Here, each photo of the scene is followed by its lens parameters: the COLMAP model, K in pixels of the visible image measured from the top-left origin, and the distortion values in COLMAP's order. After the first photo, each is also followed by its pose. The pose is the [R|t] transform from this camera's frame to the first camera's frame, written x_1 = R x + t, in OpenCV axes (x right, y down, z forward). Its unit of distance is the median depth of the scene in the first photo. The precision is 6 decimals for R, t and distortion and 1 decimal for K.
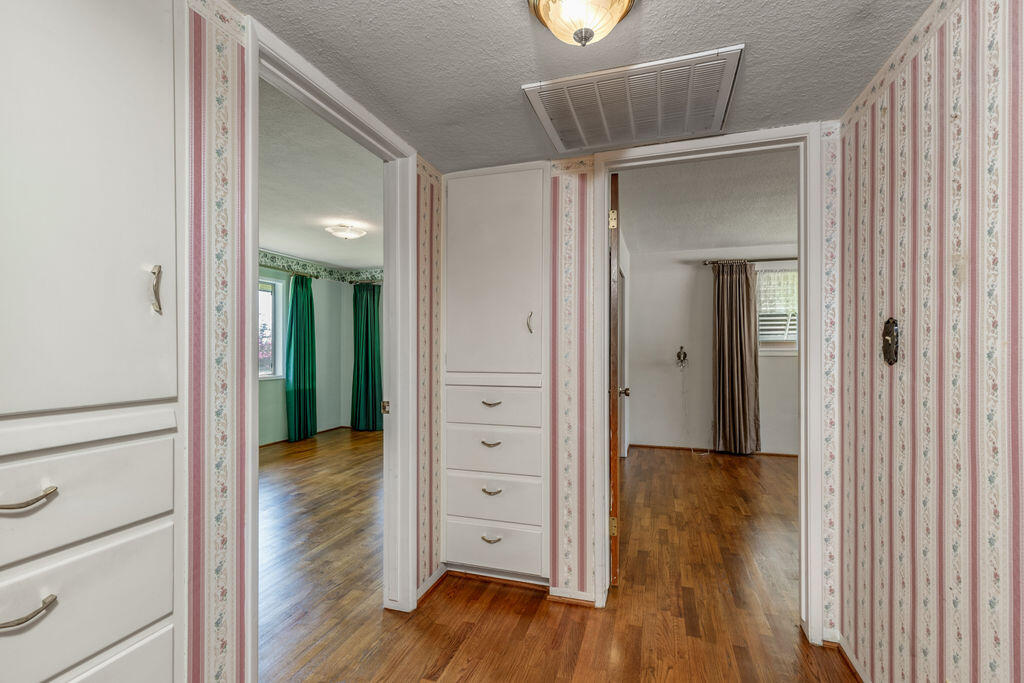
lens RADIAL K [[459.4, 0, 512.9], [0, 459.4, 348.5], [0, 0, 1]] dist [0.009092, -0.002853]
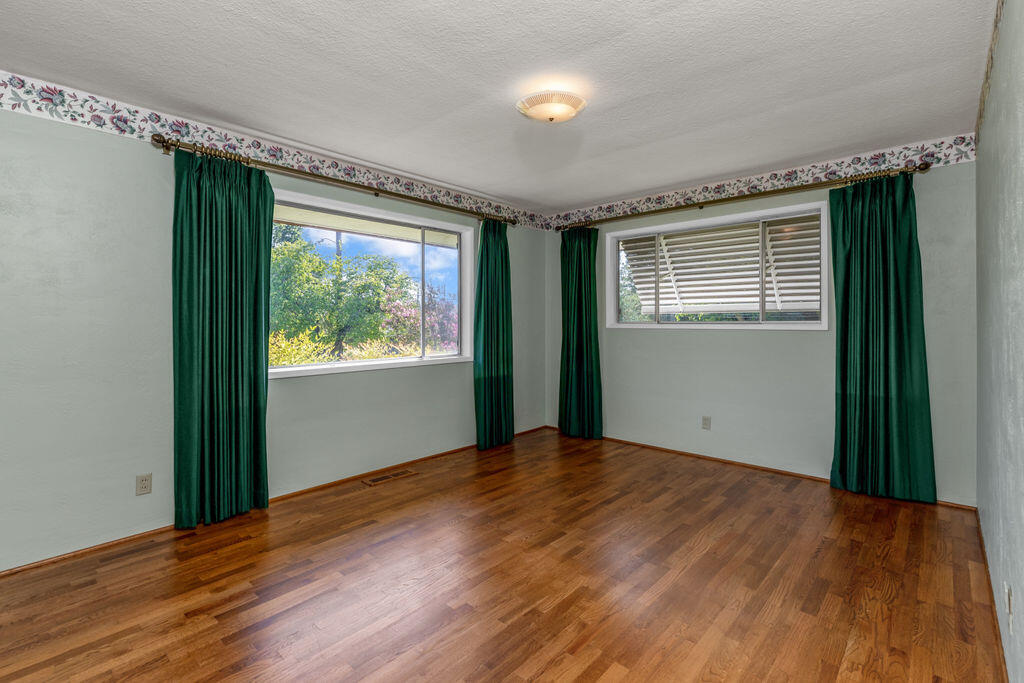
lens RADIAL K [[459.4, 0, 518.9], [0, 459.4, 332.3], [0, 0, 1]] dist [0.009092, -0.002853]
pose [[0.913502, 0.003008, -0.406824, -0.124206], [0.005437, 0.999793, 0.019601, 0.004987], [0.406799, -0.020117, 0.913296, 0.341853]]
